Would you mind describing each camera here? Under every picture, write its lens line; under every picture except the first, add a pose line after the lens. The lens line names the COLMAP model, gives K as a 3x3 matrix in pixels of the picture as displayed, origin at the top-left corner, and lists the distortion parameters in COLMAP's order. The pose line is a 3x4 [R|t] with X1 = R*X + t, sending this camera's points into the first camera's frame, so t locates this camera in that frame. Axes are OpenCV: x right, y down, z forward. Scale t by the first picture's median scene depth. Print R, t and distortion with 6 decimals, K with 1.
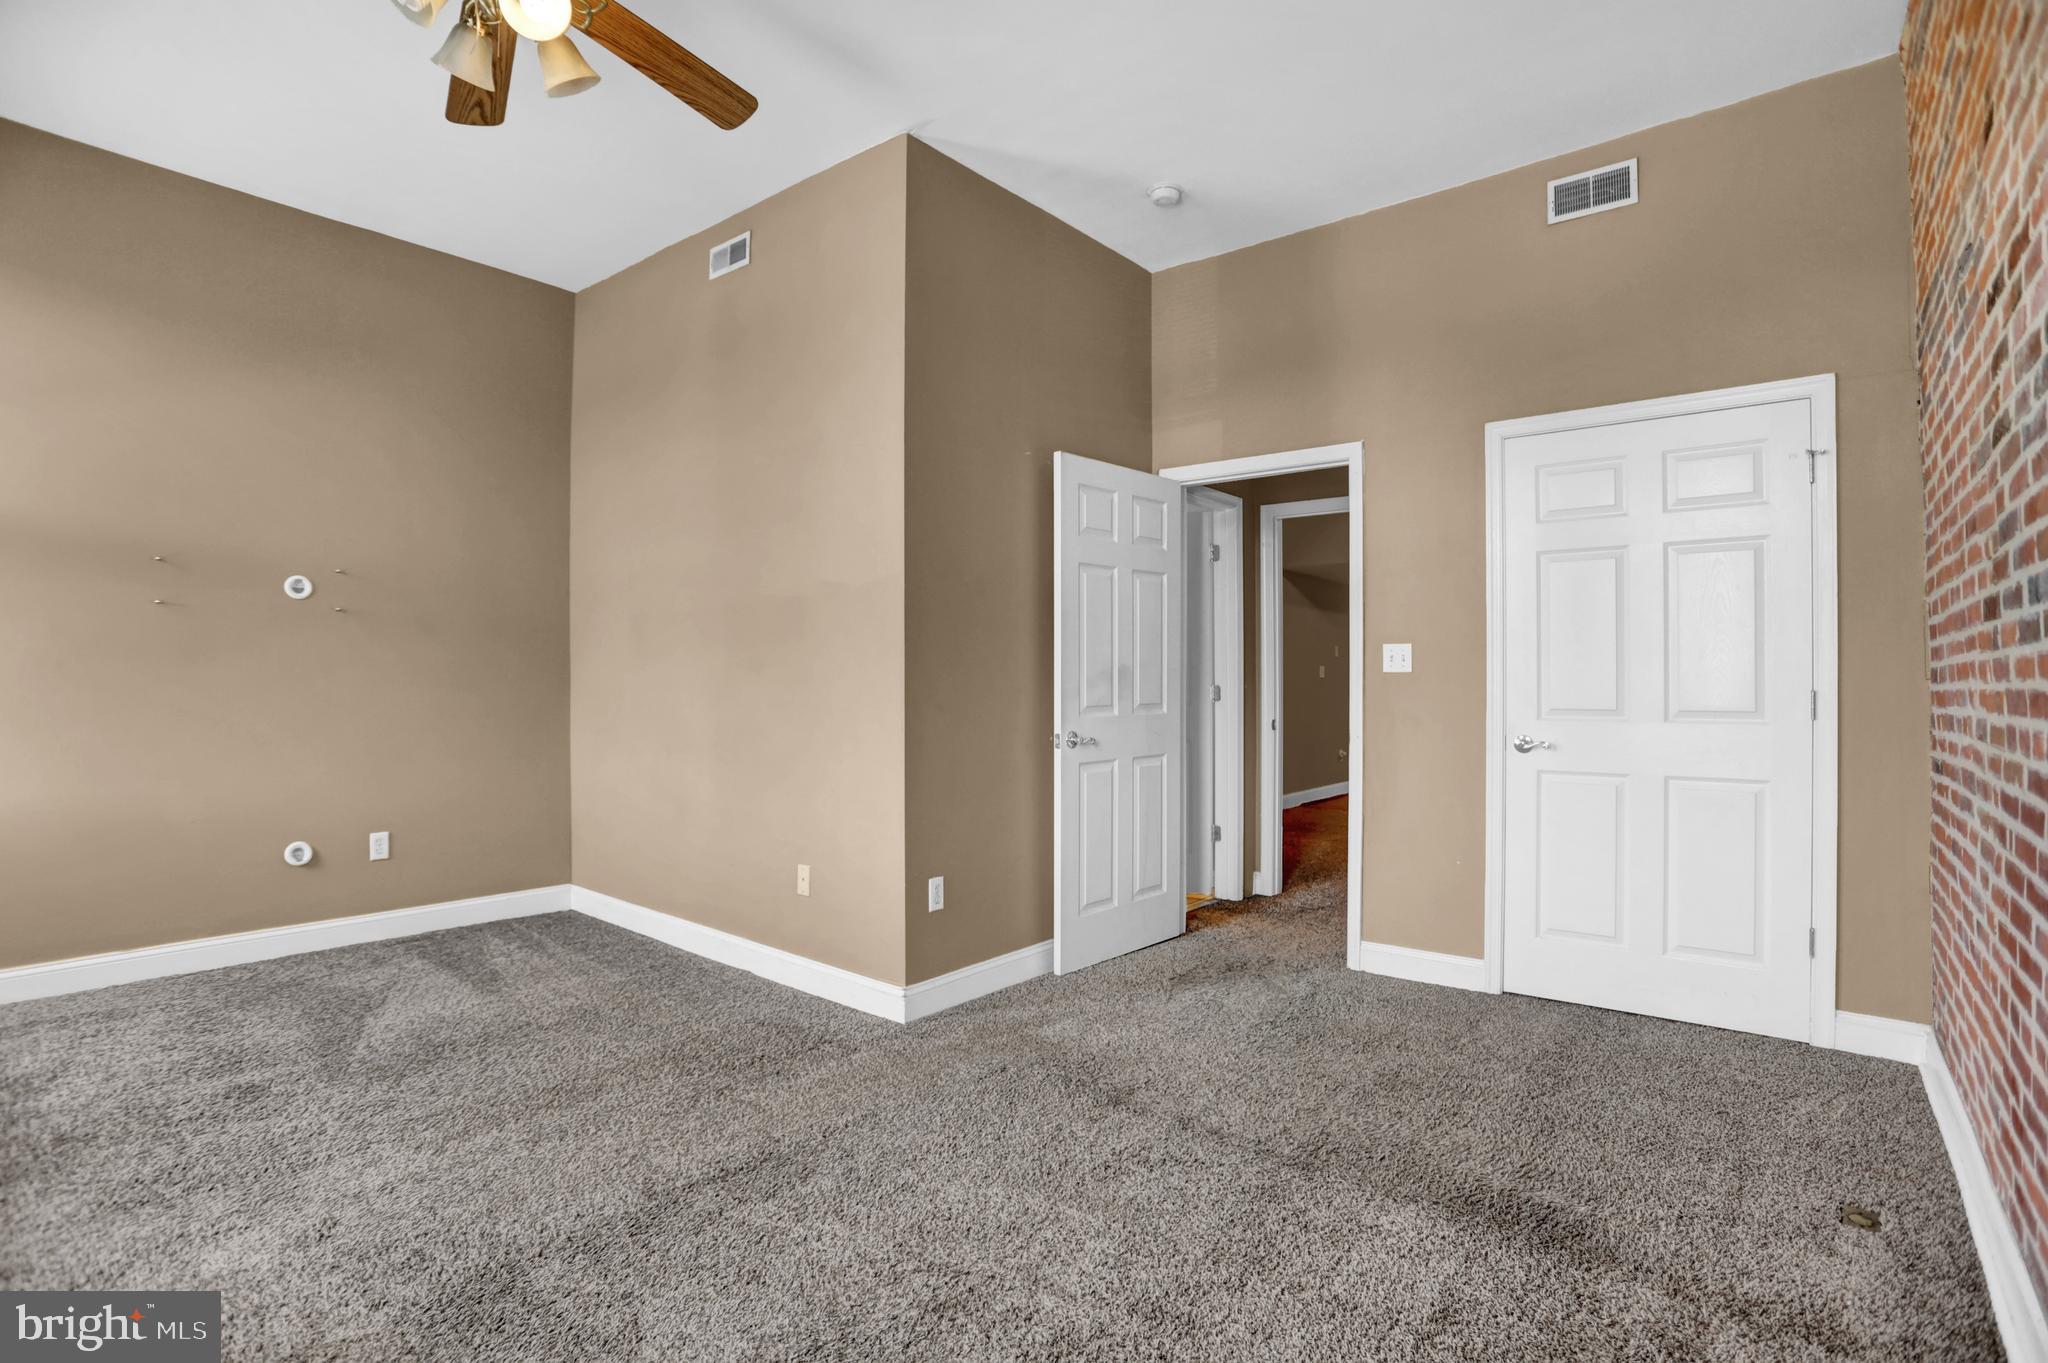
lens RADIAL K [[980.2, 0, 1032.4], [0, 980.2, 678.6], [0, 0, 1]] dist [-0.093195, 0.040759]
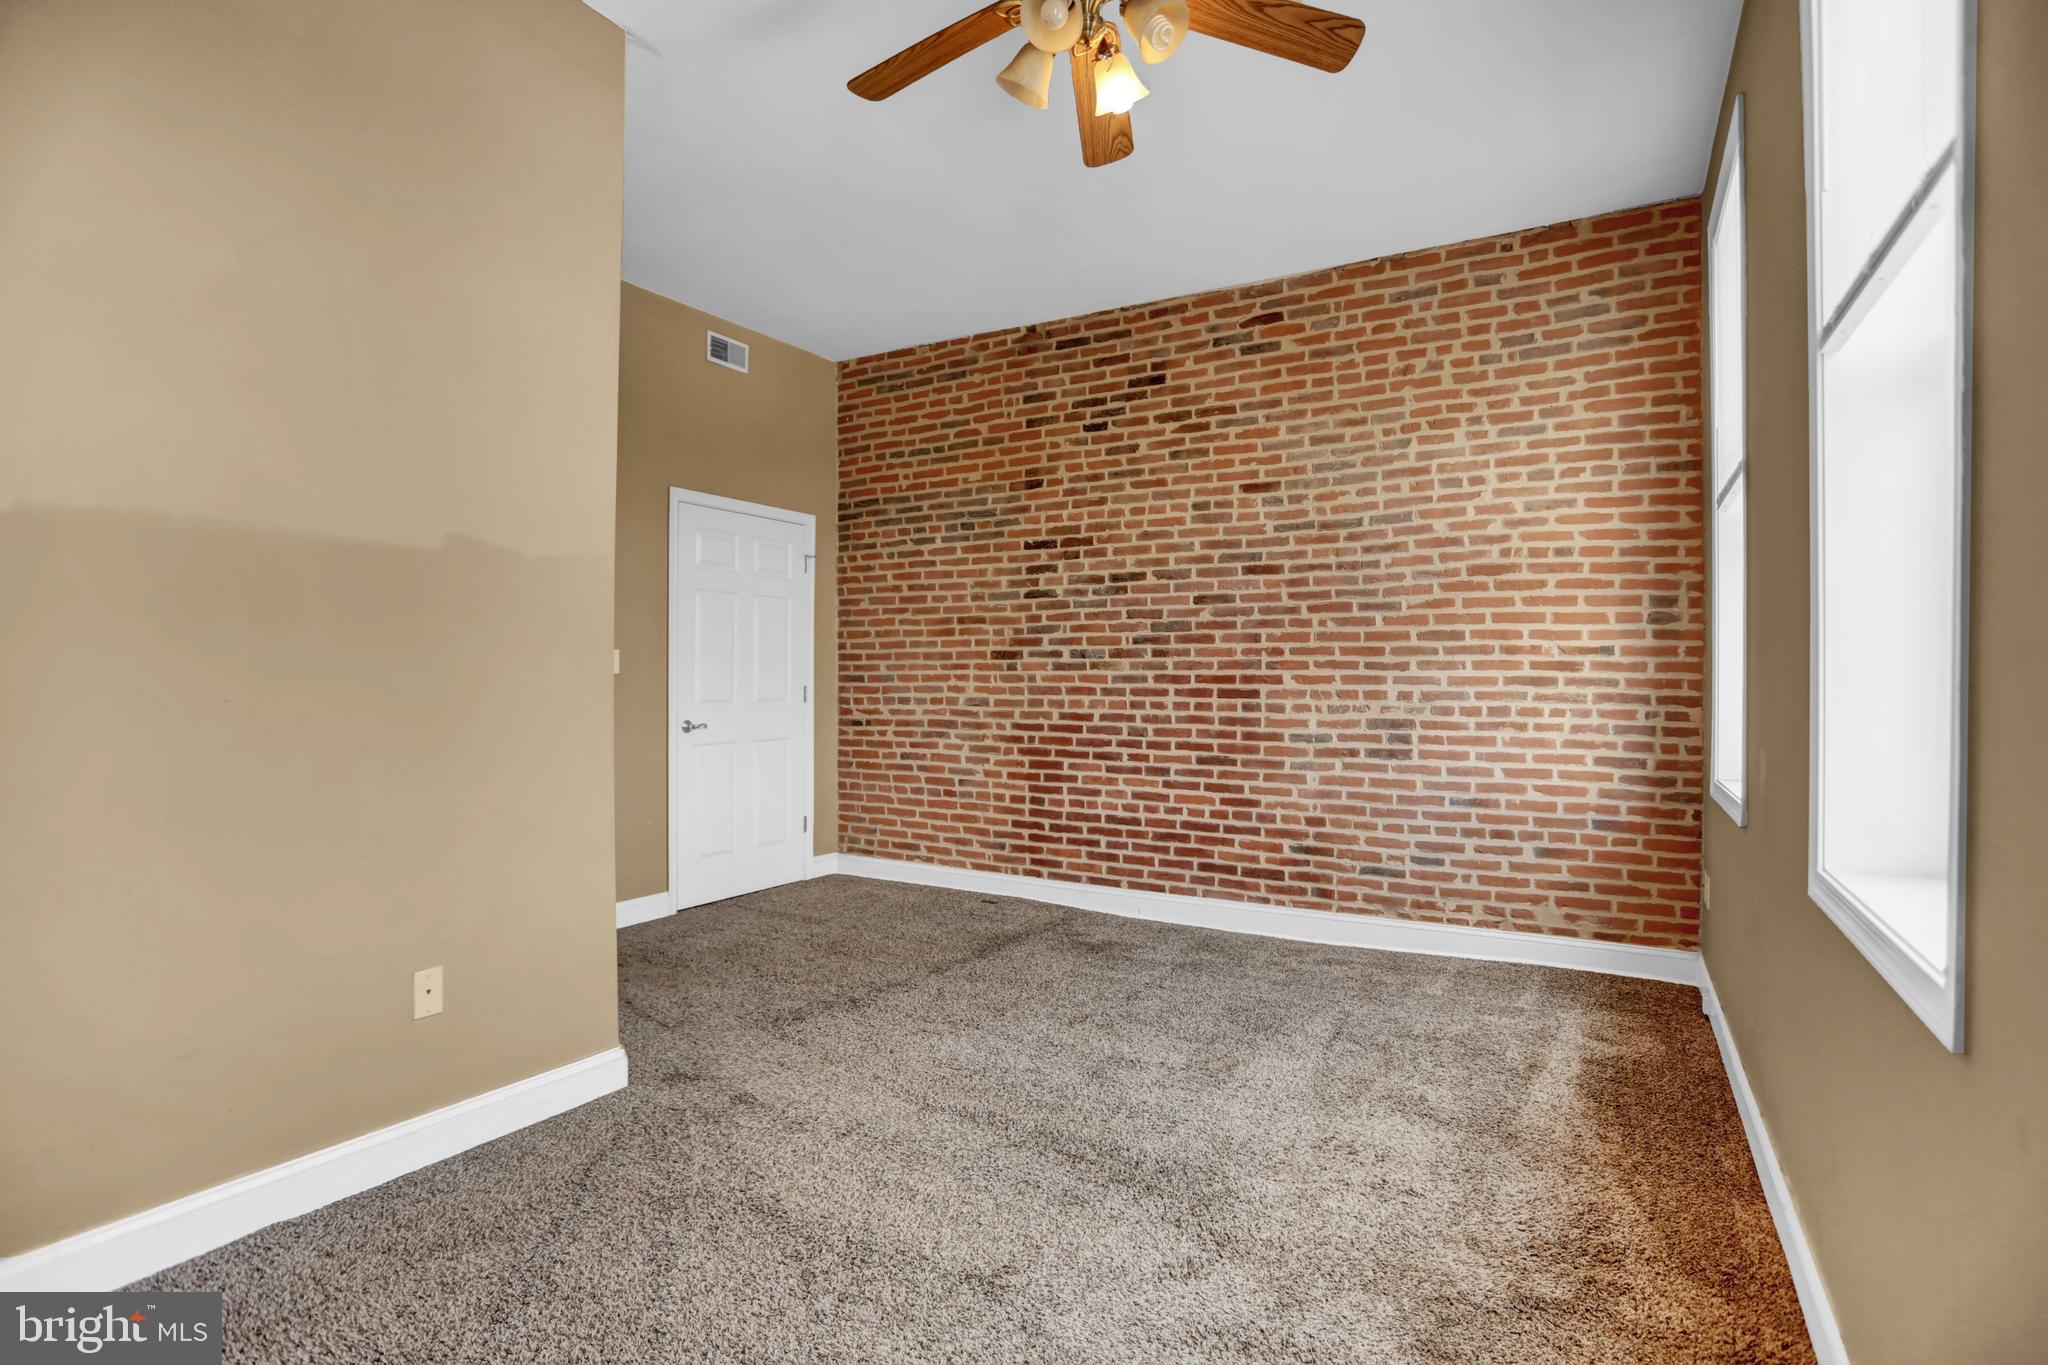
lens RADIAL K [[980.2, 0, 1032.4], [0, 980.2, 679.6], [0, 0, 1]] dist [-0.093195, 0.040759]
pose [[-0.136628, -0.007544, 0.990594, -1.088373], [-0.005931, 0.999959, 0.006797, -0.012937], [-0.990605, -0.004947, -0.136667, 0.809572]]
